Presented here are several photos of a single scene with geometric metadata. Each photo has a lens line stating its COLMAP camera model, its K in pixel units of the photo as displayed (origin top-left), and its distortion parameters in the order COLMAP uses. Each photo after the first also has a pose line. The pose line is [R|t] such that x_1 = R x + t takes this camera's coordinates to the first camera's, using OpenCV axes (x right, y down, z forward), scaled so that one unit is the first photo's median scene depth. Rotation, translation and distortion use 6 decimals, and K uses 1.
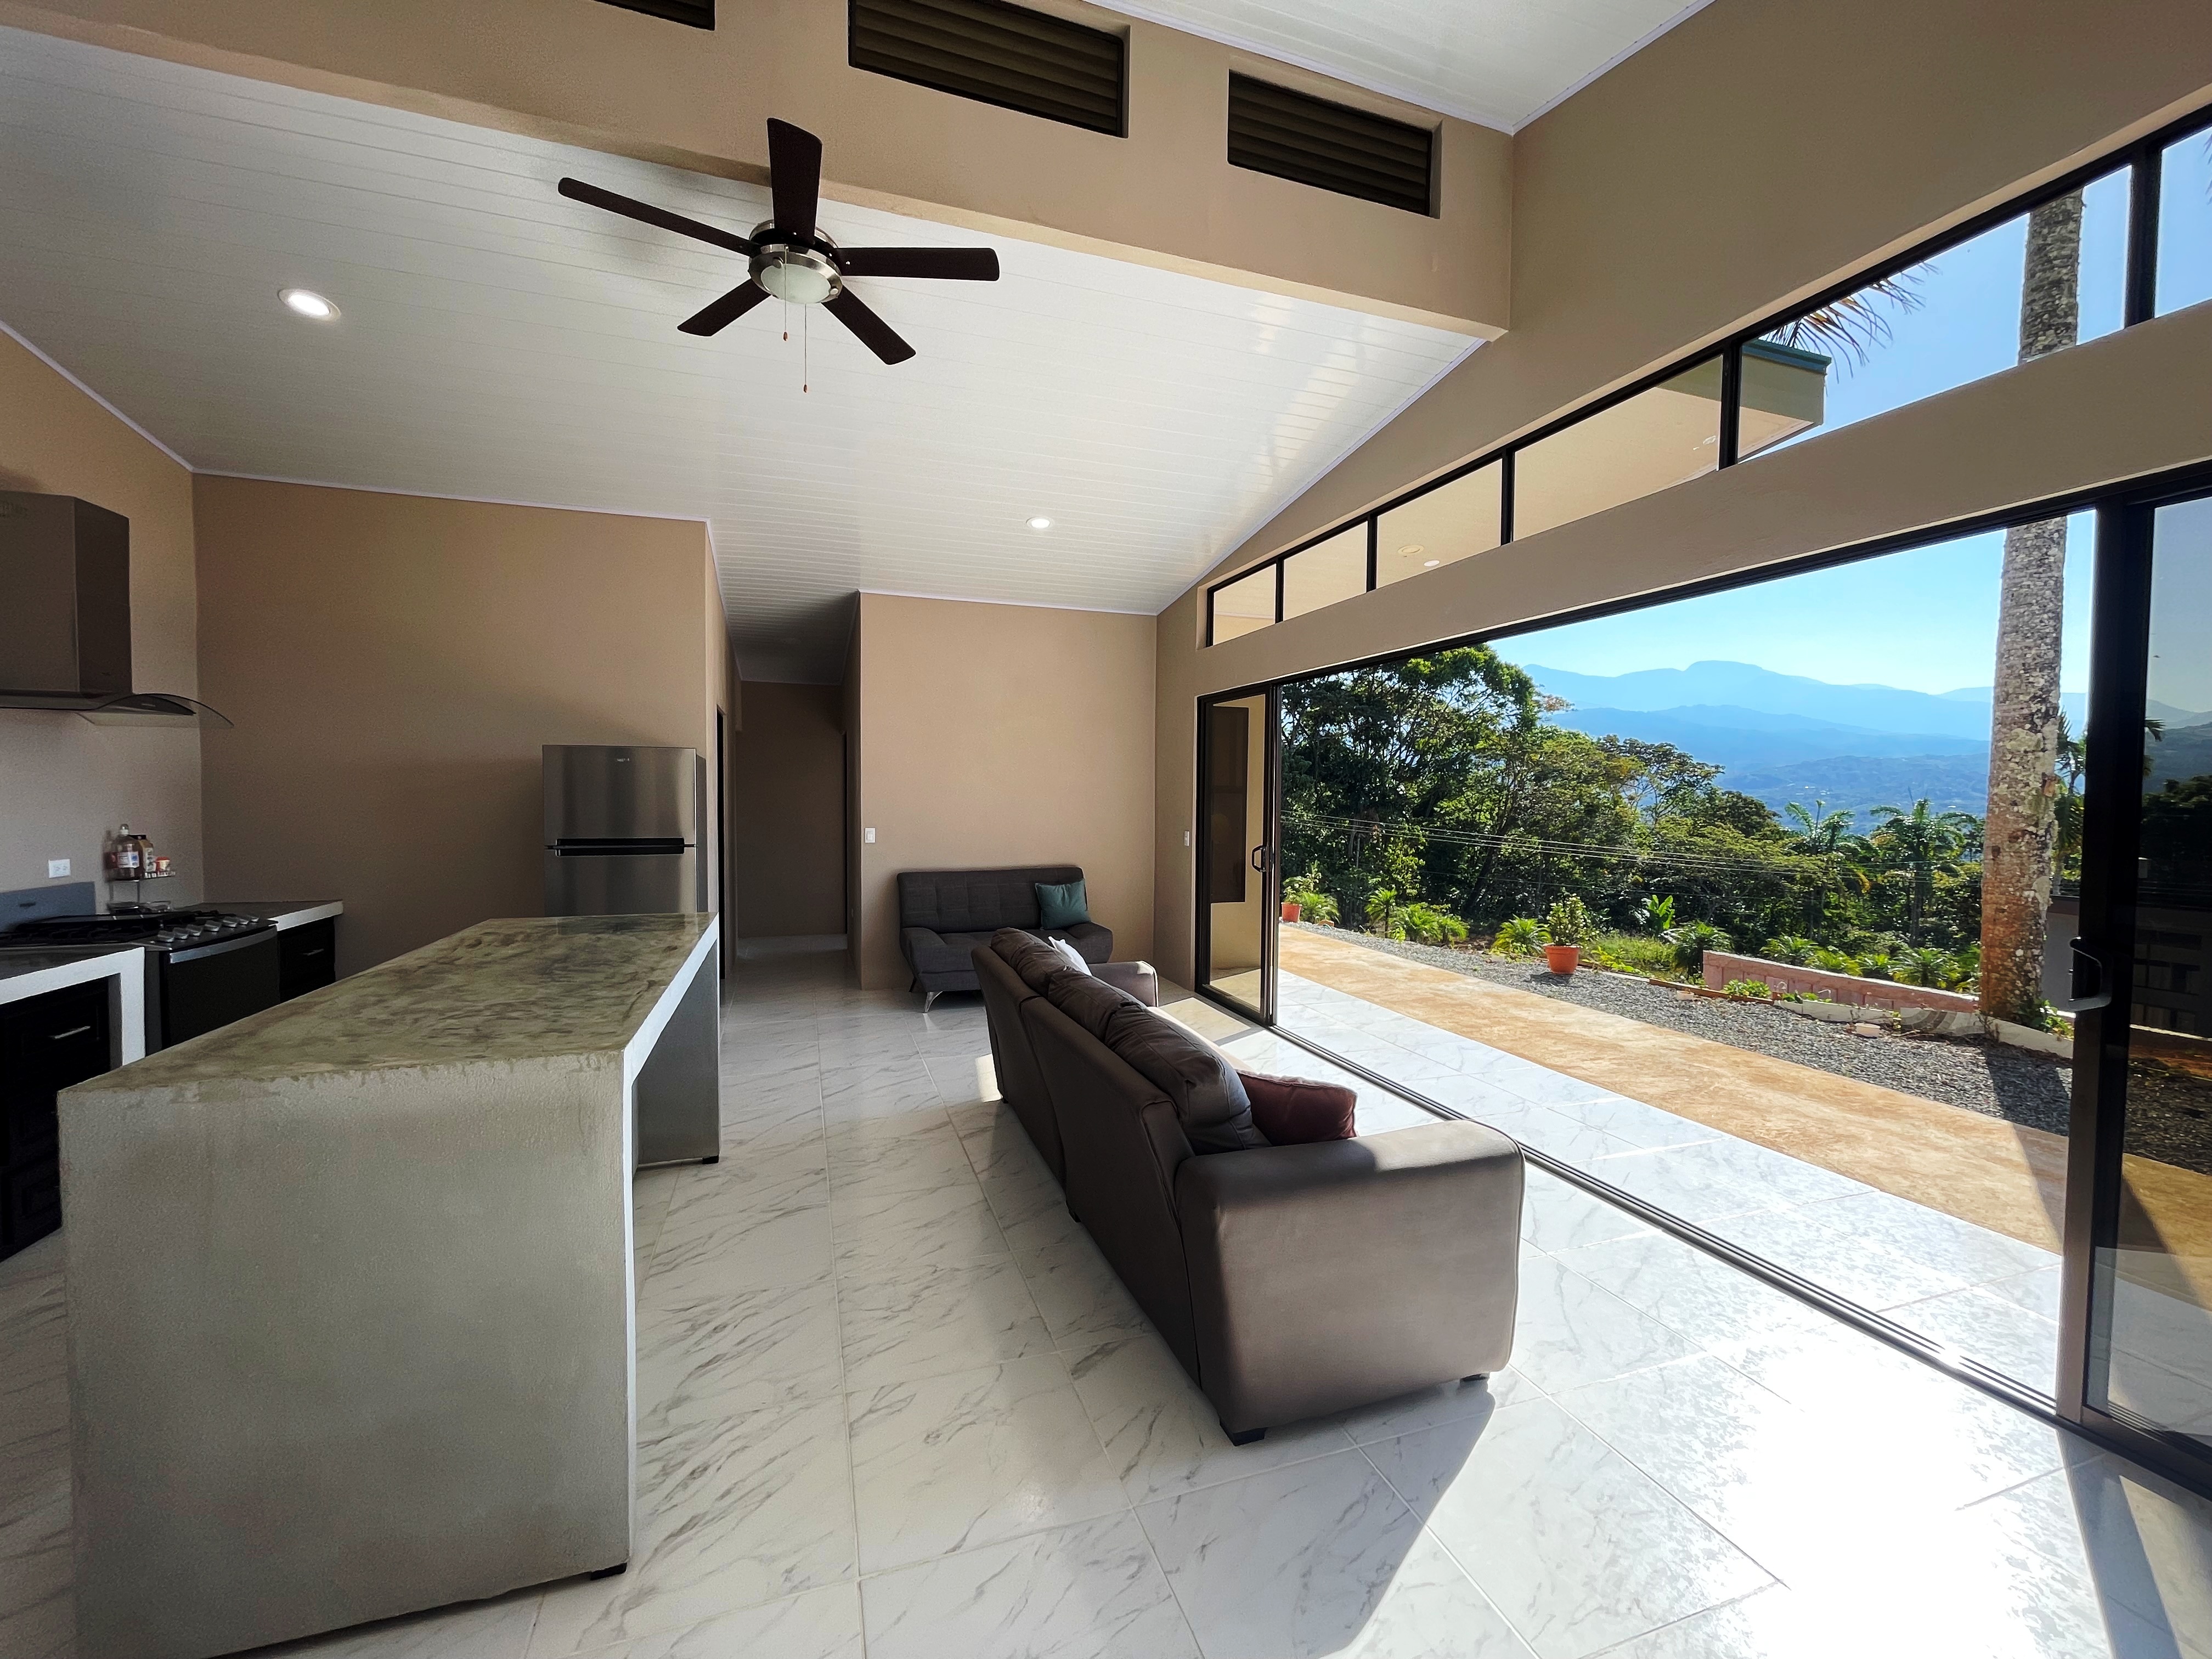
lens RADIAL K [[890.6, 0, 1103.1], [0, 890.6, 839.2], [0, 0, 1]] dist [-0.005309, 0.001314]
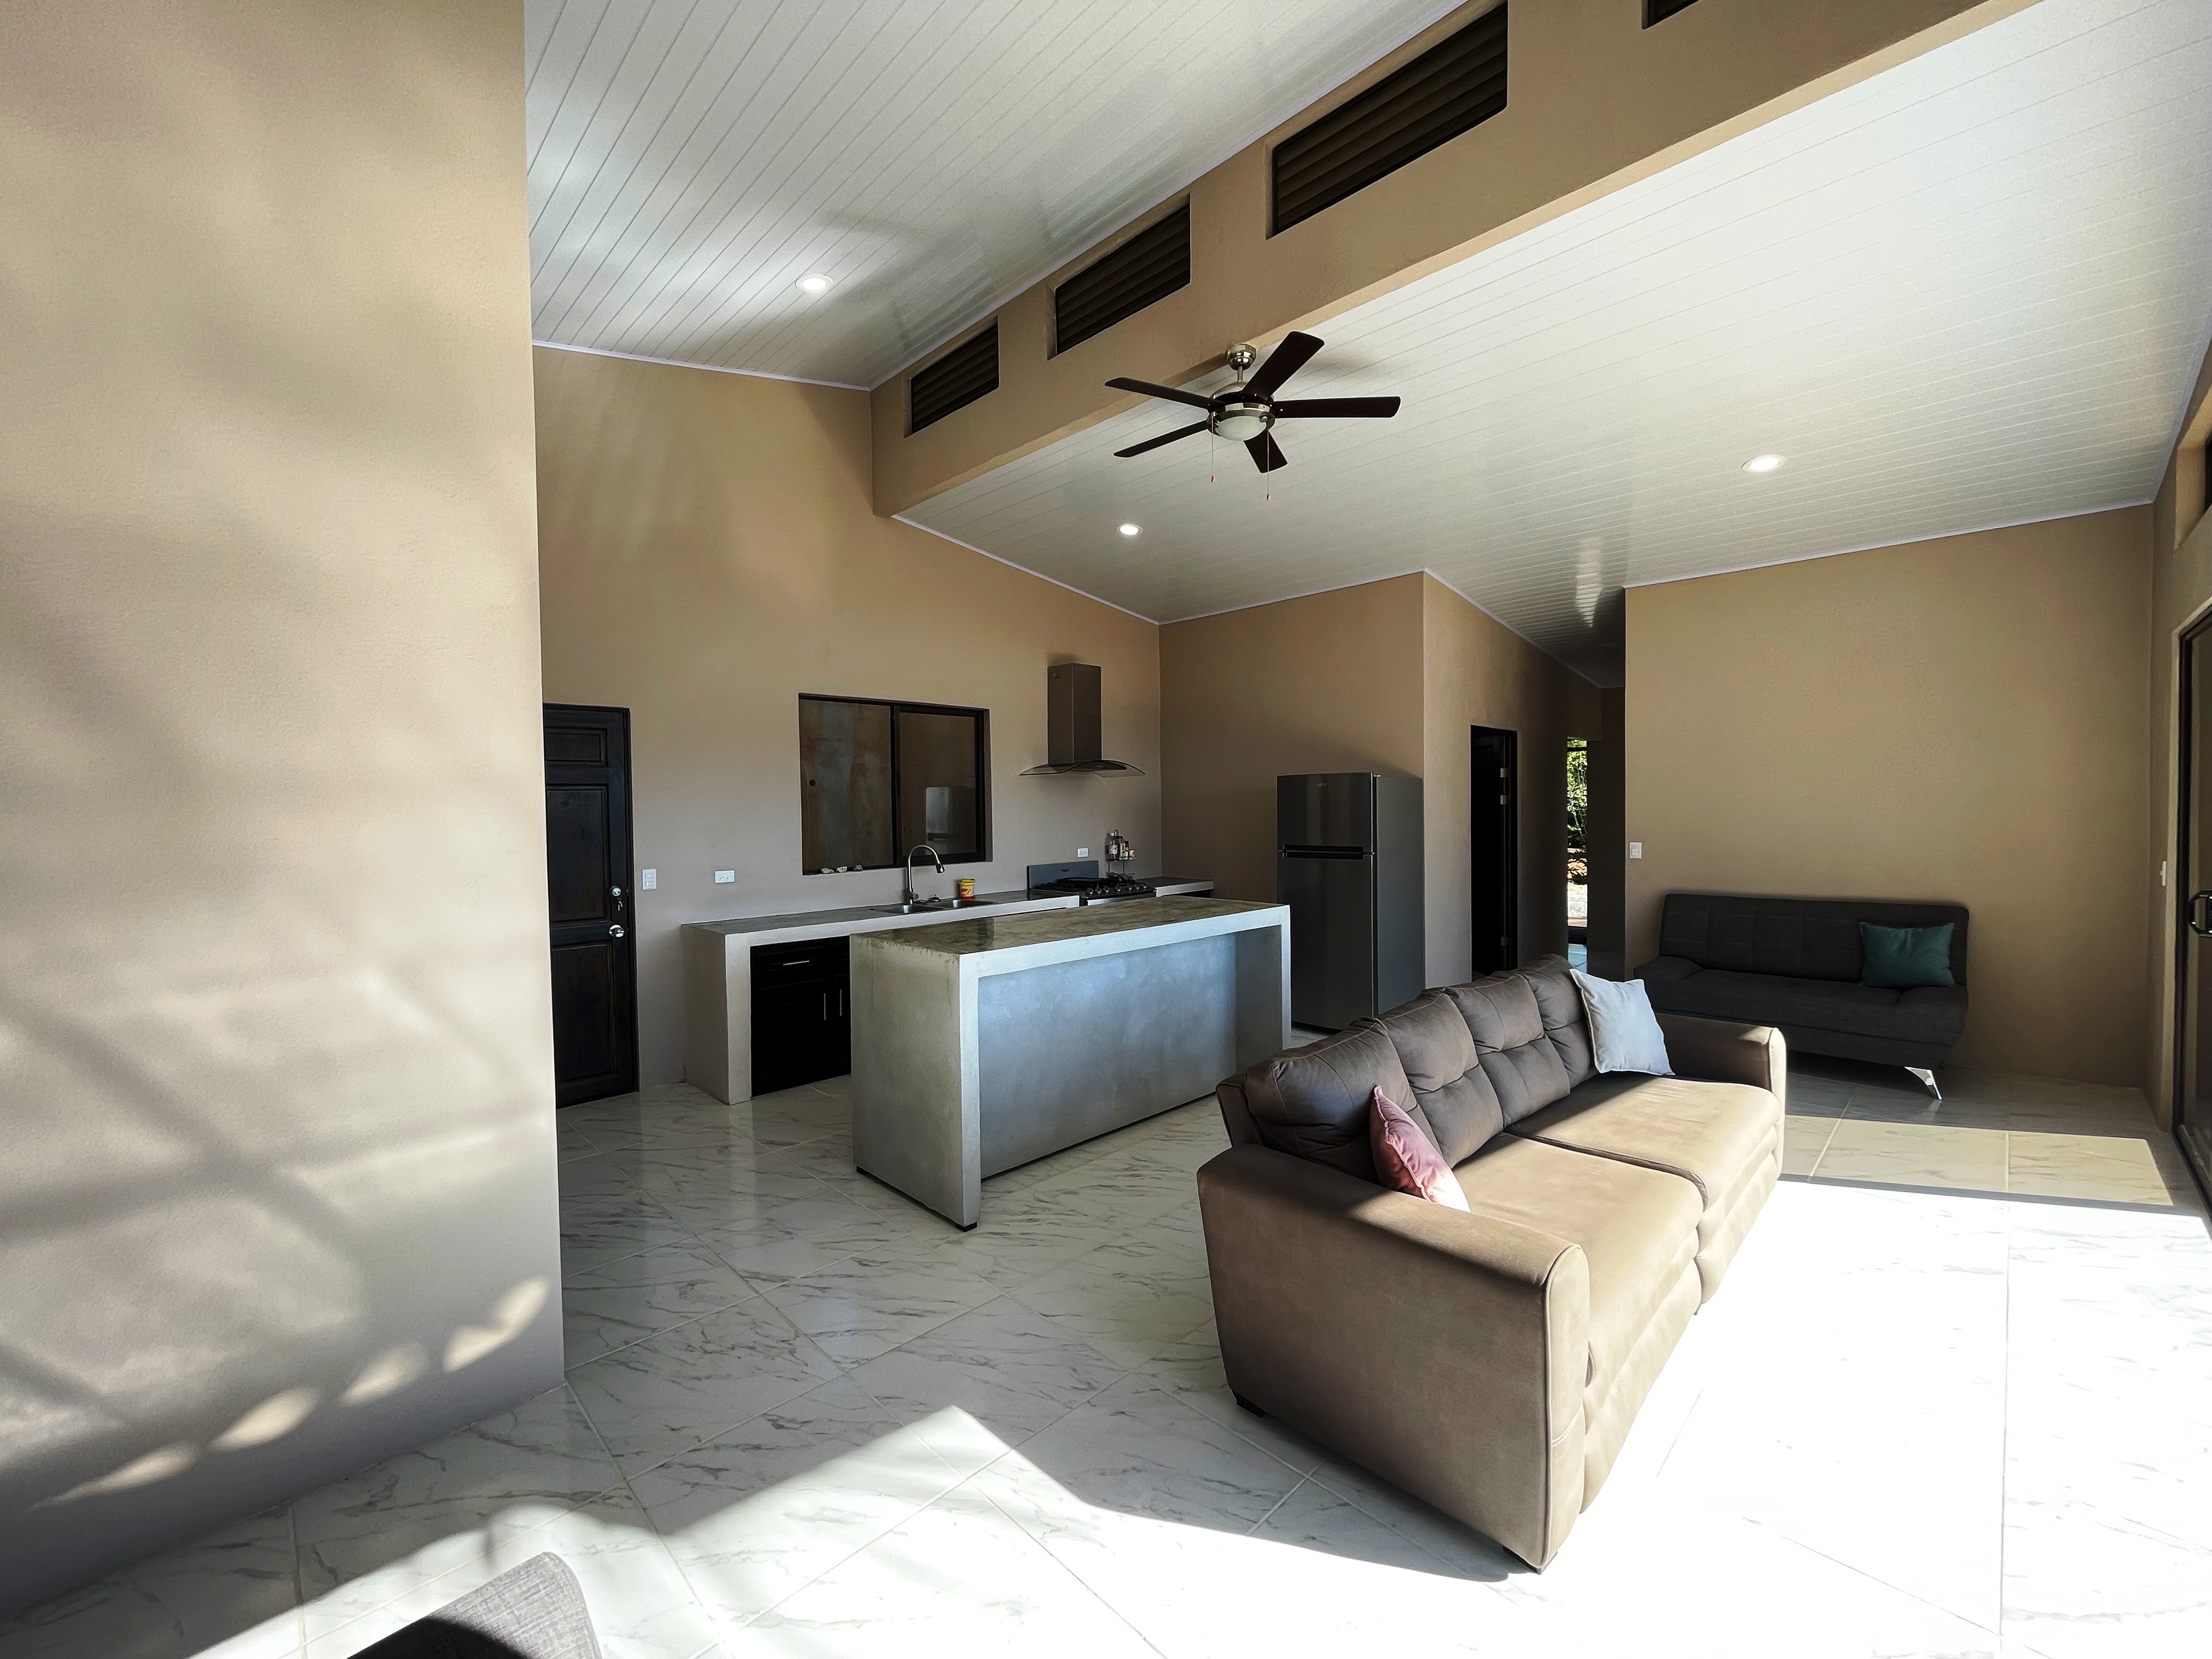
lens RADIAL K [[890.6, 0, 1099.0], [0, 890.6, 839.9], [0, 0, 1]] dist [-0.005309, 0.001314]
pose [[0.432484, 0.021774, -0.901379, 0.577898], [-0.027878, 0.999553, 0.010770, -0.017235], [0.901211, 0.020471, 0.432898, 0.189706]]
